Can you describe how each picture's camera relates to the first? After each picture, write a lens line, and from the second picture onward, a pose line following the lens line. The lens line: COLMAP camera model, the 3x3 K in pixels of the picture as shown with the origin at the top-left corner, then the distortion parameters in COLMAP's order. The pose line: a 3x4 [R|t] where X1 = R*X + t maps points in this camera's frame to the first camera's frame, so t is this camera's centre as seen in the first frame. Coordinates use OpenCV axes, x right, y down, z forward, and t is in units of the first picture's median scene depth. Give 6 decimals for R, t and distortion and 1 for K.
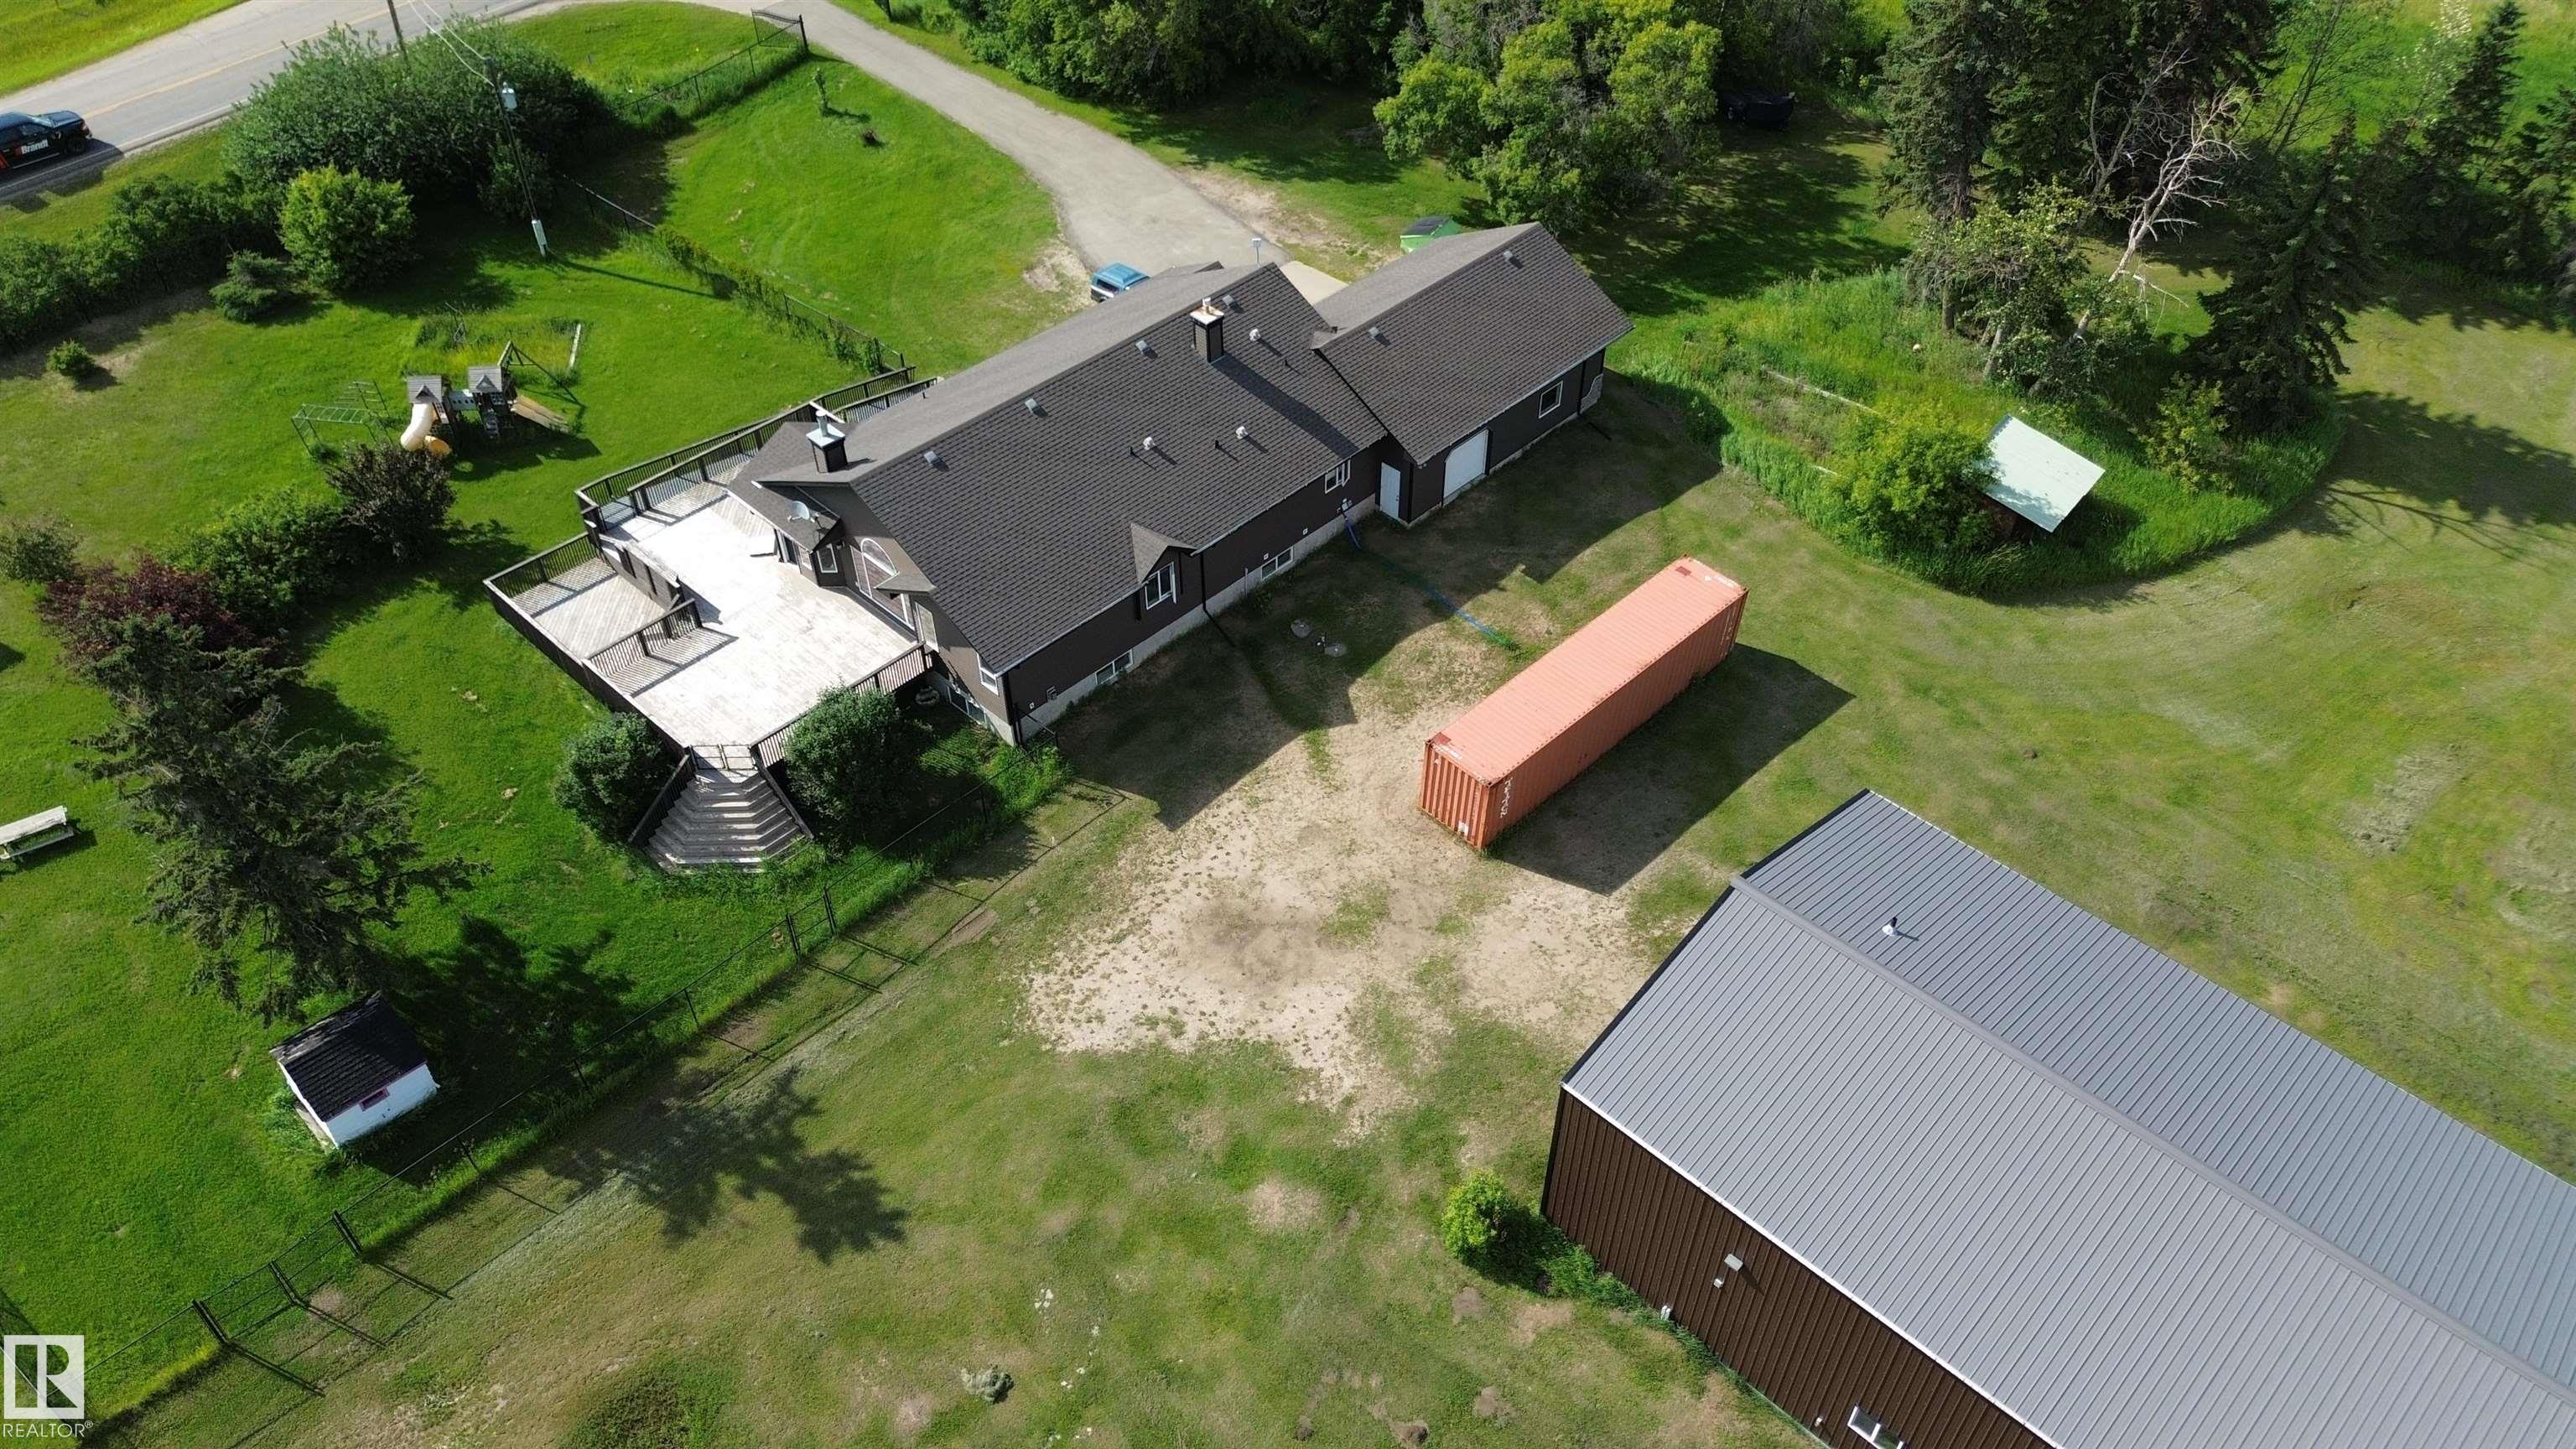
lens RADIAL K [[1803.7, 0, 1273.9], [0, 1803.7, 719.3], [0, 0, 1]] dist [0.087521, -0.081239]
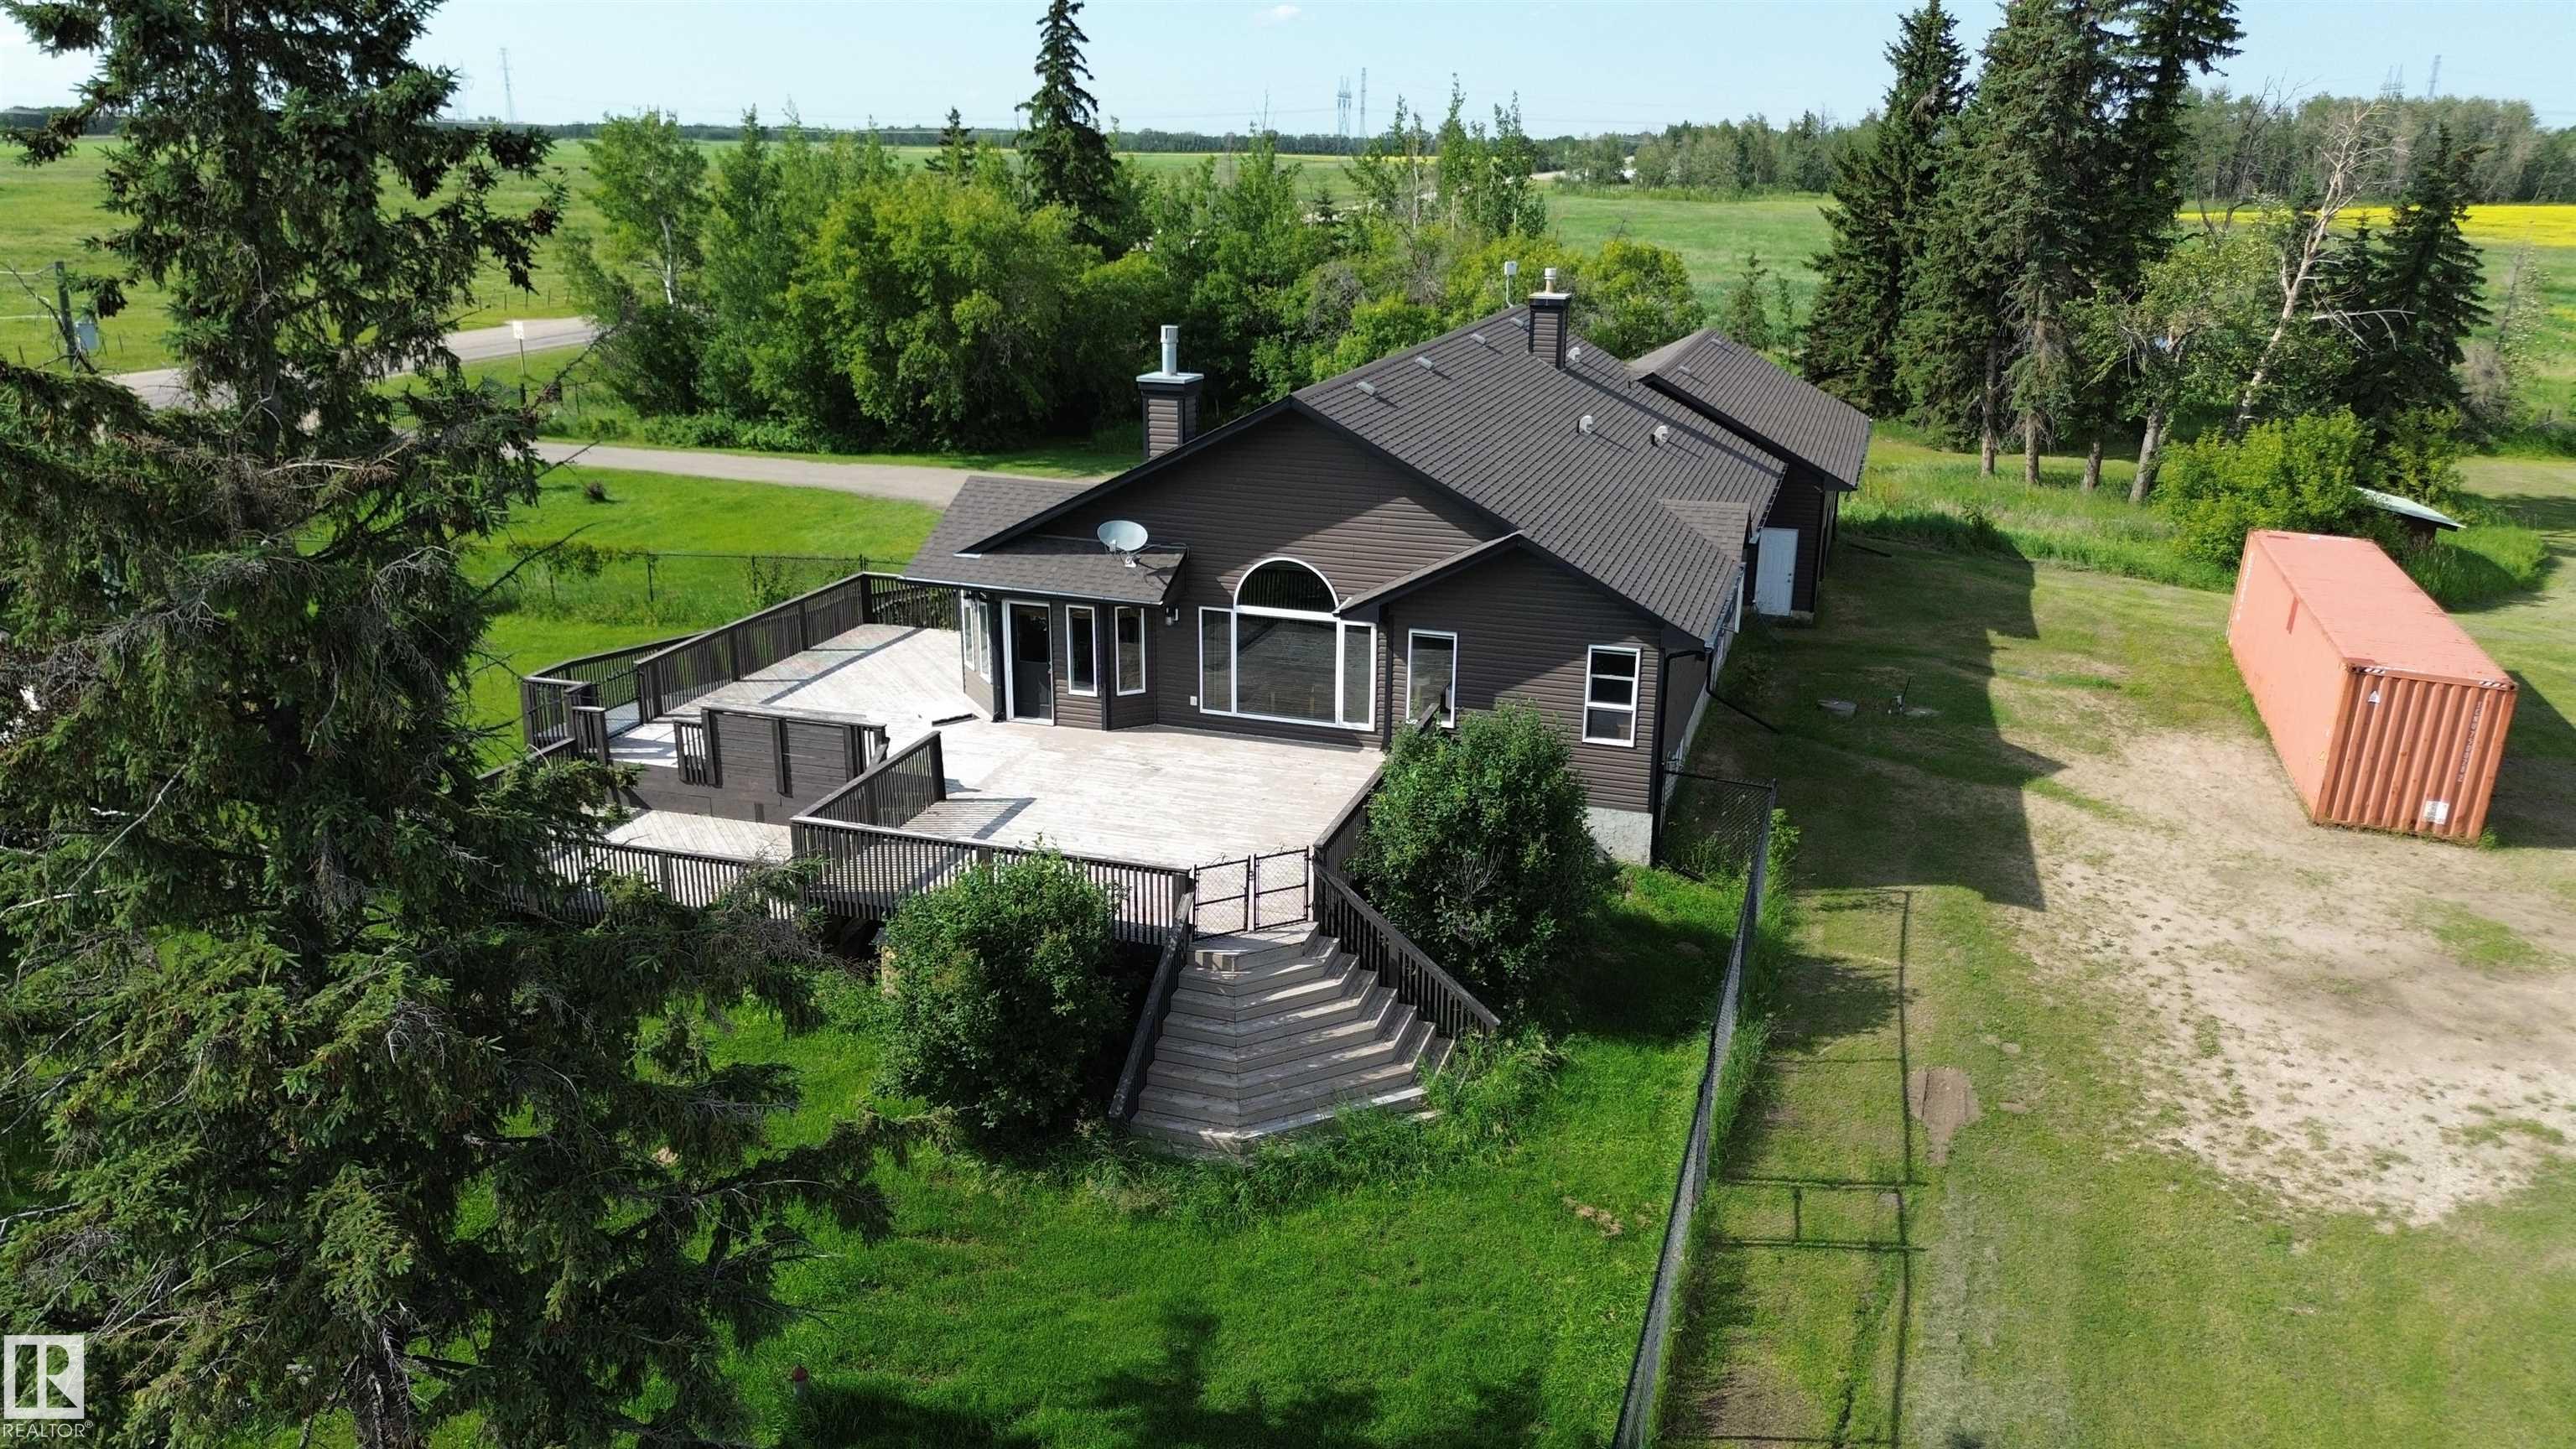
lens RADIAL K [[1816.6, 0, 1288.0], [0, 1816.6, 724.5], [0, 0, 1]] dist [0.105061, -0.087538]
pose [[0.896147, -0.119637, 0.427327, -0.458129], [0.294656, 0.880467, -0.371423, 0.143877], [-0.331812, 0.458764, 0.824279, 0.592672]]
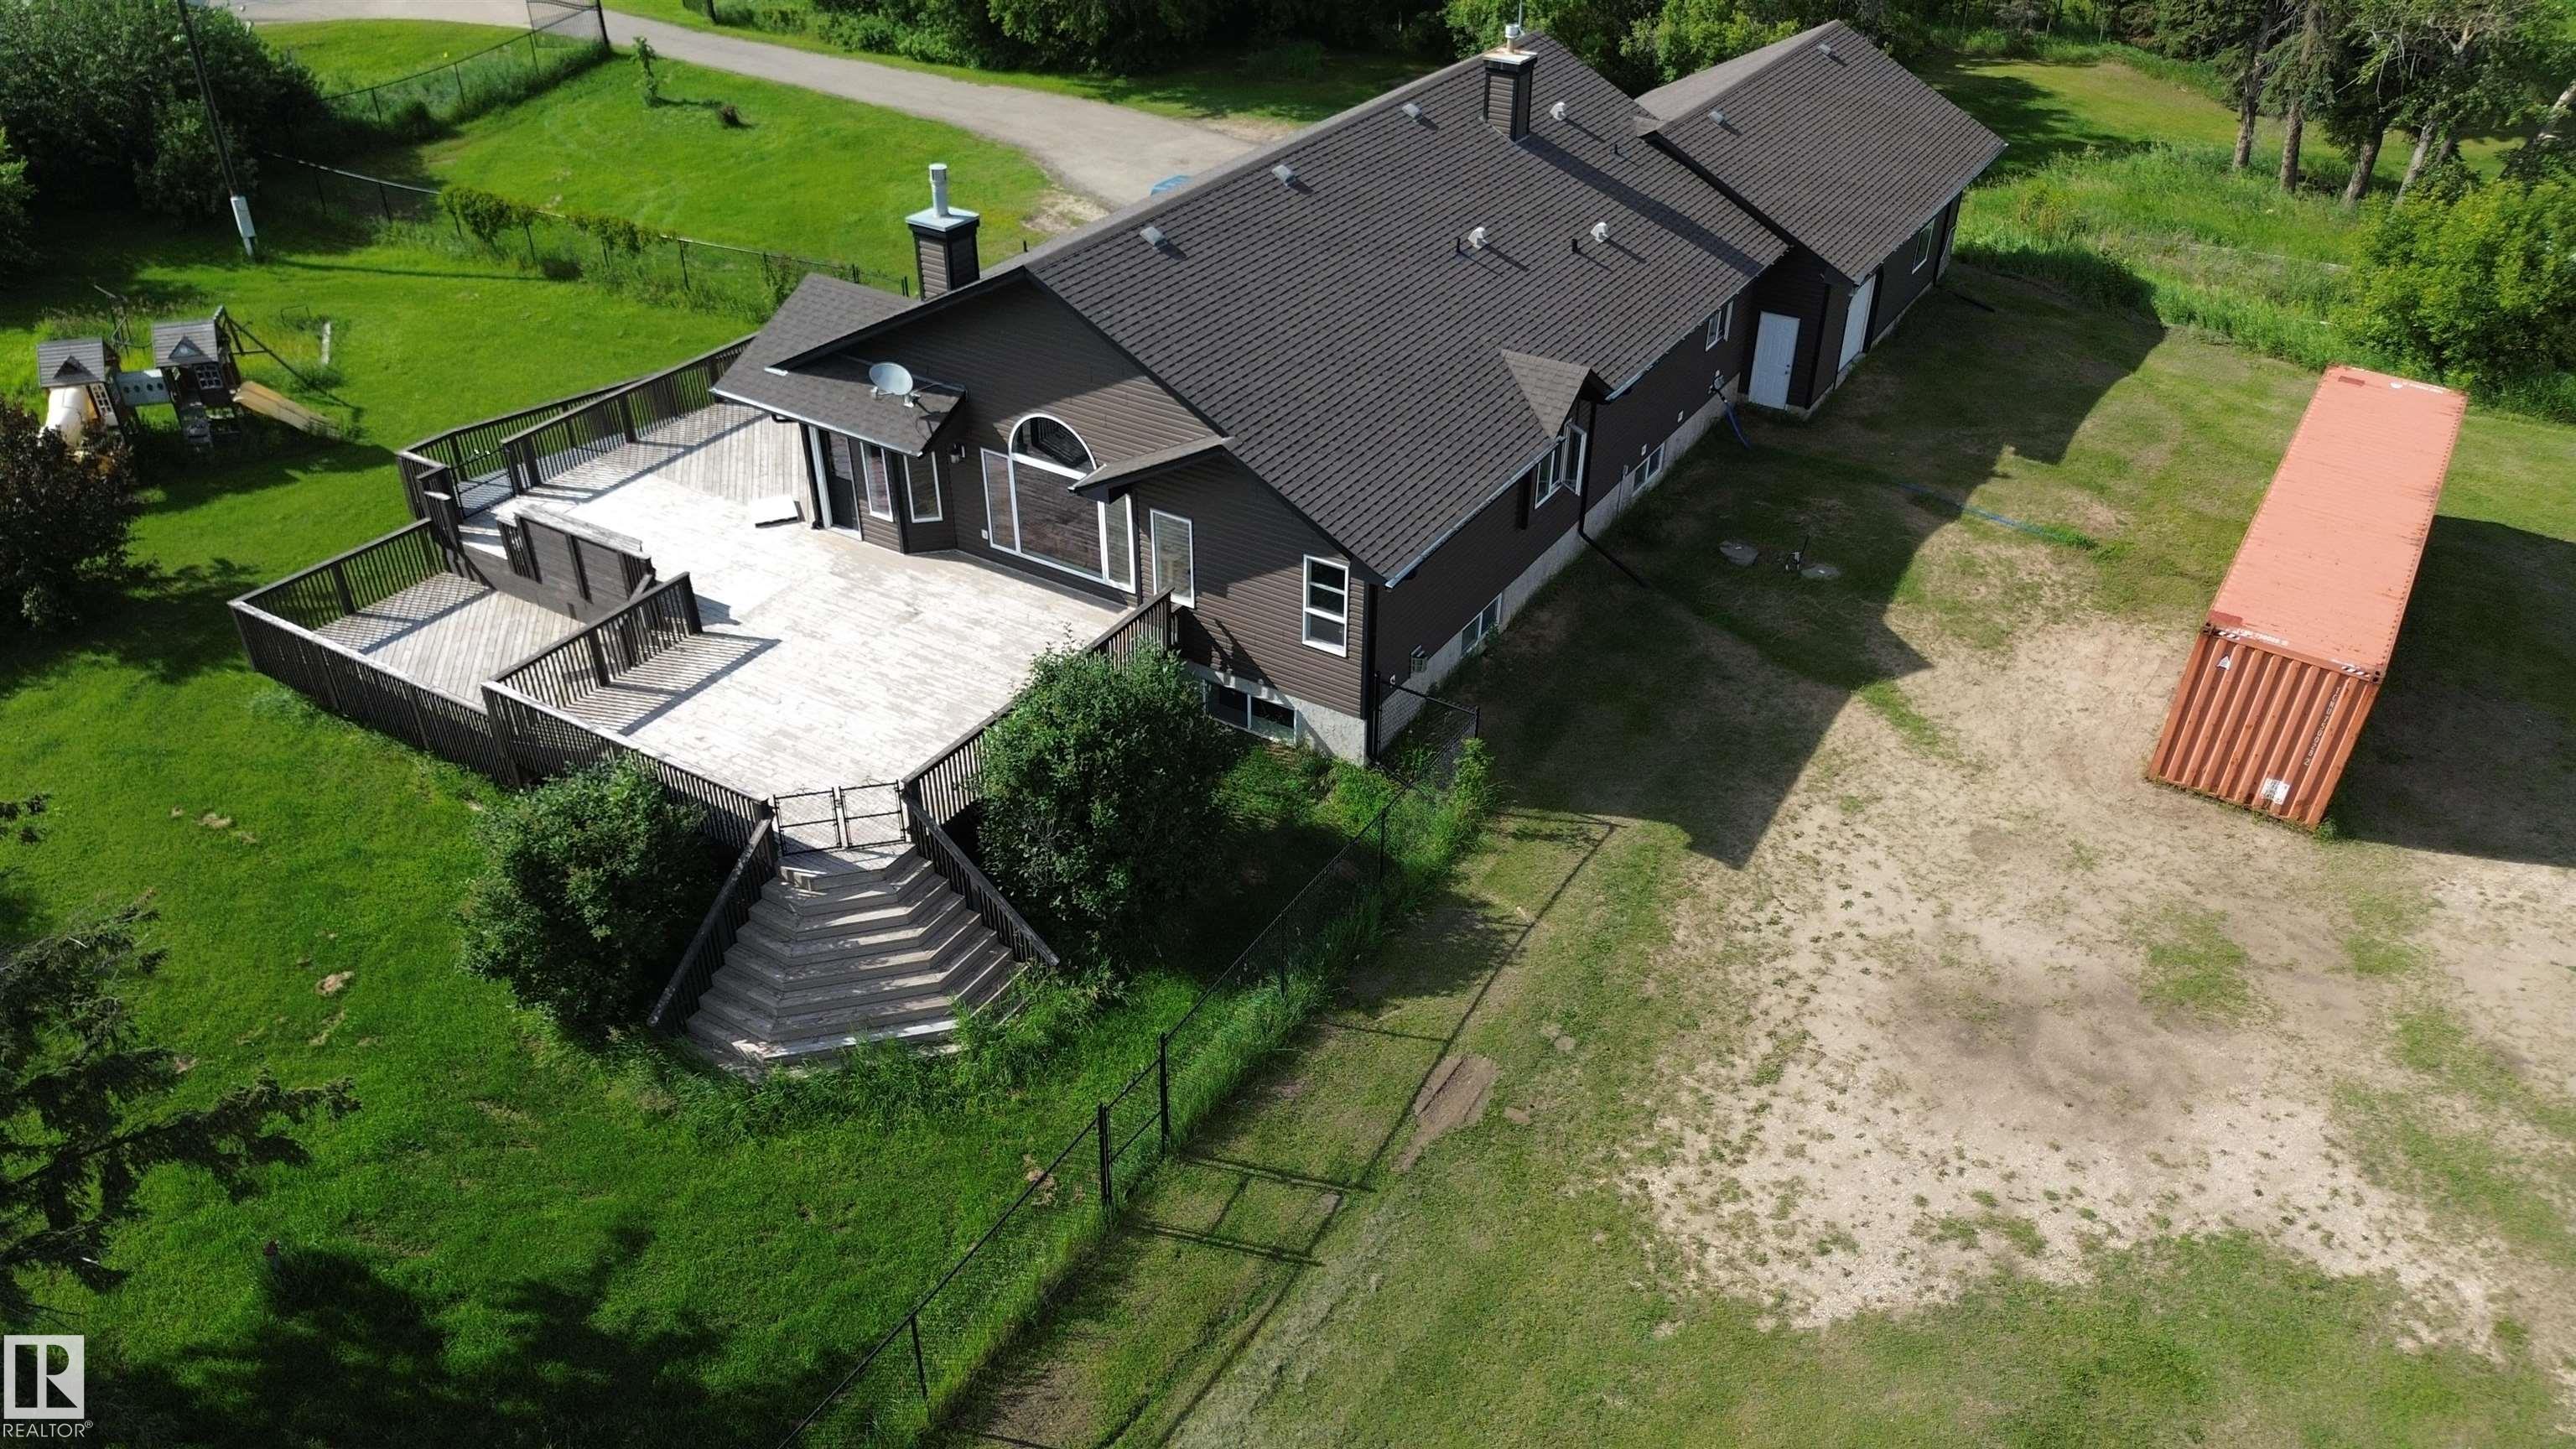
lens RADIAL K [[1803.7, 0, 1273.9], [0, 1803.7, 719.3], [0, 0, 1]] dist [0.087521, -0.081239]
pose [[0.977200, -0.108085, 0.182750, -0.265283], [0.138805, 0.976535, -0.164658, 0.084517], [-0.160664, 0.186270, 0.969273, 0.503467]]
